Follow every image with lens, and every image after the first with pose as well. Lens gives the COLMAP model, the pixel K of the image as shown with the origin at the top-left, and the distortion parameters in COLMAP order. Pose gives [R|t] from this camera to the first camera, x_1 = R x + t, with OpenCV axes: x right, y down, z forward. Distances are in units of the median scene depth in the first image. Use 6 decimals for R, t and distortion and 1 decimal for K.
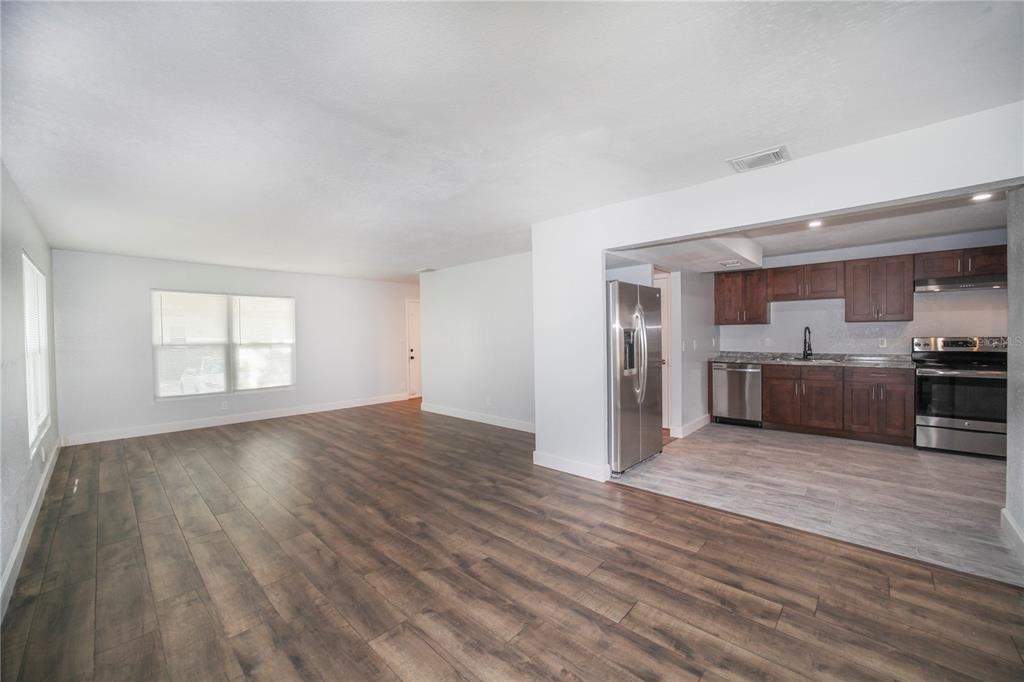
lens RADIAL K [[400.2, 0, 512.0], [0, 400.2, 341.0], [0, 0, 1]] dist [-0.021408, 0.000479]
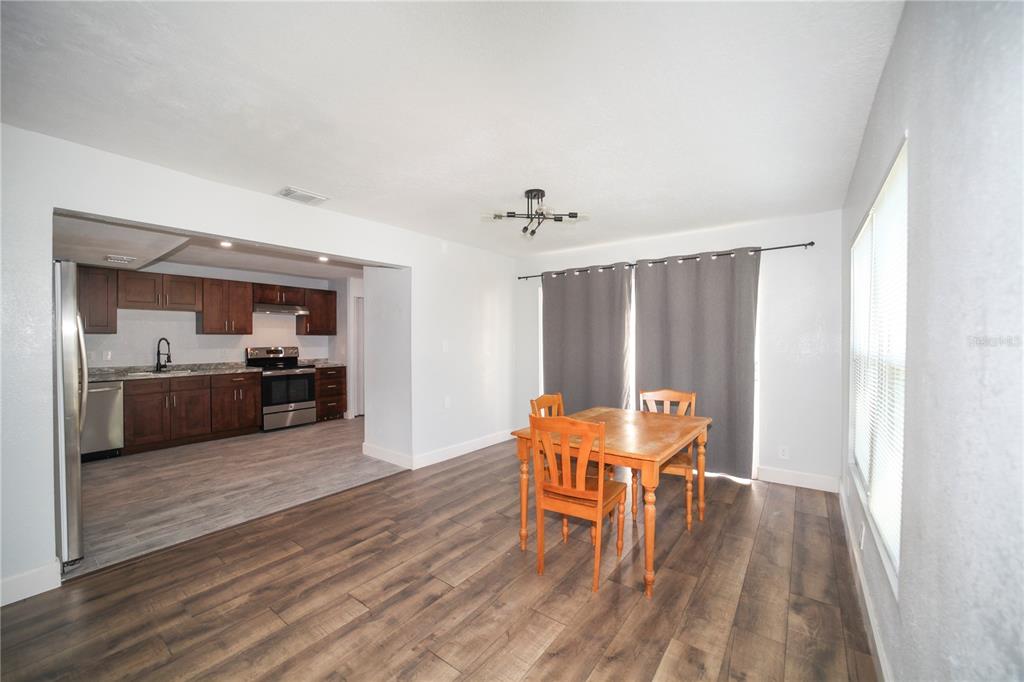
lens RADIAL K [[400.2, 0, 512.0], [0, 400.2, 341.0], [0, 0, 1]] dist [-0.021408, 0.000479]
pose [[-0.108296, 0.009934, 0.994069, -0.491429], [0.024290, 0.999678, -0.007343, -0.000740], [-0.993822, 0.023351, -0.108503, 0.410950]]
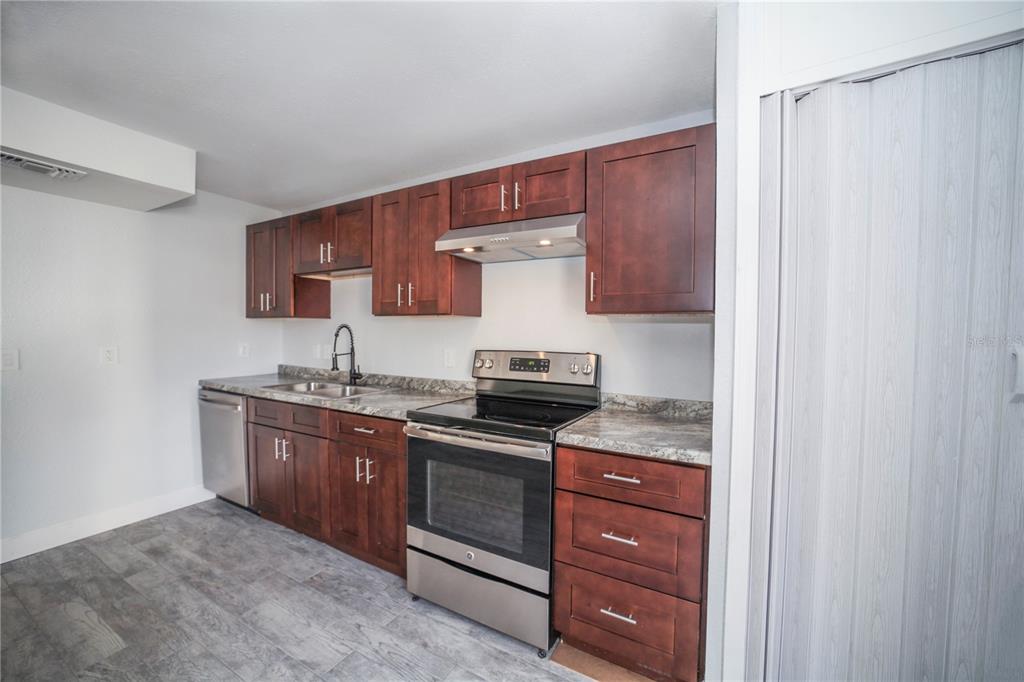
lens RADIAL K [[400.2, 0, 512.0], [0, 400.2, 341.0], [0, 0, 1]] dist [-0.021408, 0.000479]
pose [[0.969049, 0.014838, 0.246422, 1.348884], [-0.018286, 0.999764, 0.011711, -0.038392], [-0.246190, -0.015854, 0.969092, 0.691828]]
